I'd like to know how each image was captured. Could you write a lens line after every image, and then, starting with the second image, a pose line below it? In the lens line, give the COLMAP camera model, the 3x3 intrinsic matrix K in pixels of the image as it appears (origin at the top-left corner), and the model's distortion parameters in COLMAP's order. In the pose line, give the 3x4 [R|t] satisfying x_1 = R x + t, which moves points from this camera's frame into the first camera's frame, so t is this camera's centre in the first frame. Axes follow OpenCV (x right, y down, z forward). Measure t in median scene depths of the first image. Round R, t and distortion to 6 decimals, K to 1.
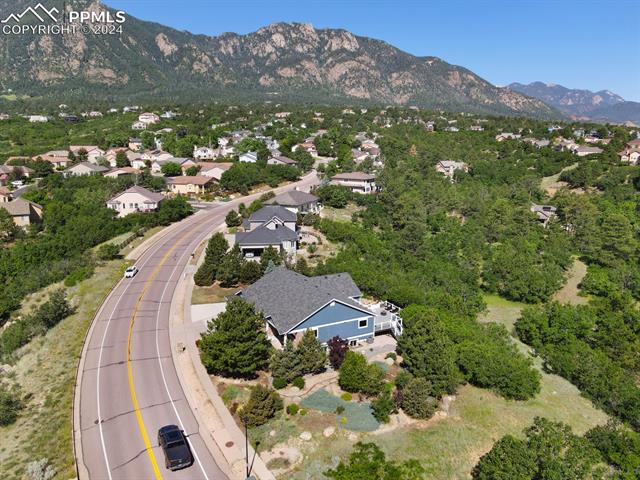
lens RADIAL K [[458.5, 0, 320.9], [0, 458.5, 235.0], [0, 0, 1]] dist [0.017143, -0.001292]
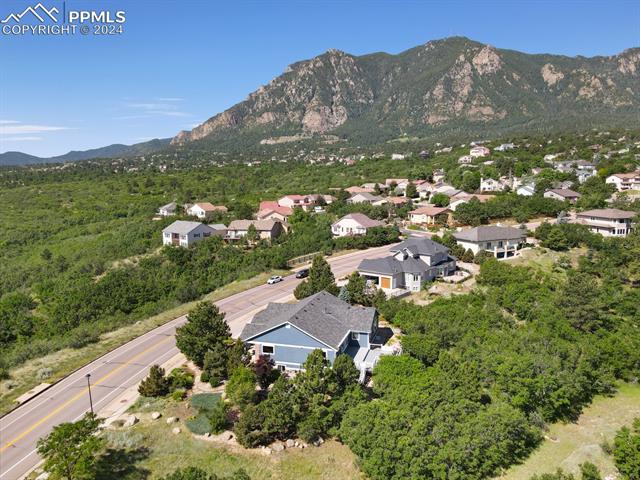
lens RADIAL K [[458.5, 0, 320.9], [0, 458.5, 235.0], [0, 0, 1]] dist [0.017143, -0.001292]
pose [[0.724739, 0.075636, -0.684859, 0.191058], [-0.122652, 0.992244, -0.020211, -0.011040], [0.678019, 0.098647, 0.728395, 0.064741]]
